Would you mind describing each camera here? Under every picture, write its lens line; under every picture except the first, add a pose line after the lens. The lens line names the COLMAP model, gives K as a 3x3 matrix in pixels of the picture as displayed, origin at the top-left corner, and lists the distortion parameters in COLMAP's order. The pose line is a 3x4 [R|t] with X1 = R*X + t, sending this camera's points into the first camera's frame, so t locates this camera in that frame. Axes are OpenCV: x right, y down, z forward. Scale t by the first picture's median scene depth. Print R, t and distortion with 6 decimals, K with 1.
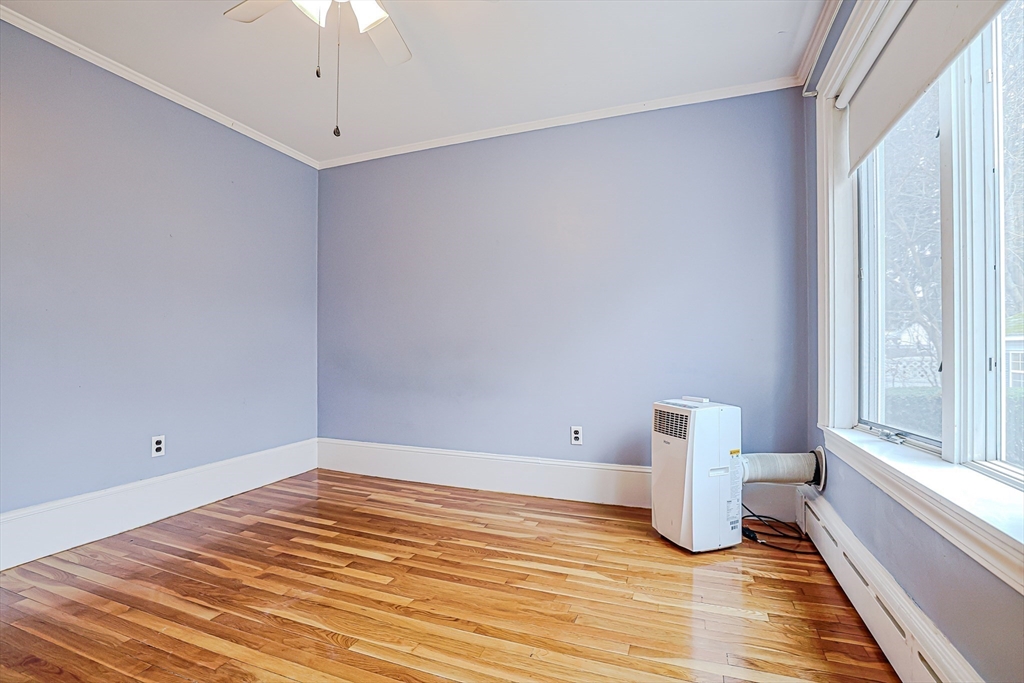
lens RADIAL K [[467.4, 0, 512.0], [0, 467.4, 341.5], [0, 0, 1]] dist [-0.031522, 0.001450]
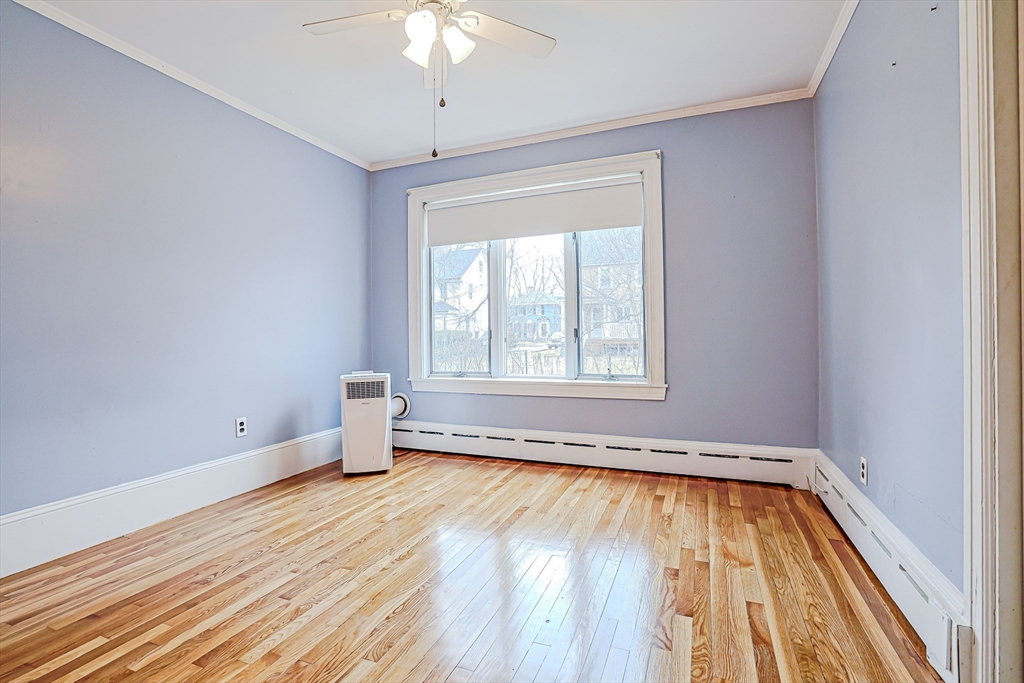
lens RADIAL K [[467.4, 0, 512.0], [0, 467.4, 341.5], [0, 0, 1]] dist [-0.031522, 0.001450]
pose [[0.017062, -0.016609, 0.999716, -1.005700], [0.000218, 0.999862, 0.016608, 0.002930], [-0.999854, -0.000065, 0.017063, 0.495282]]
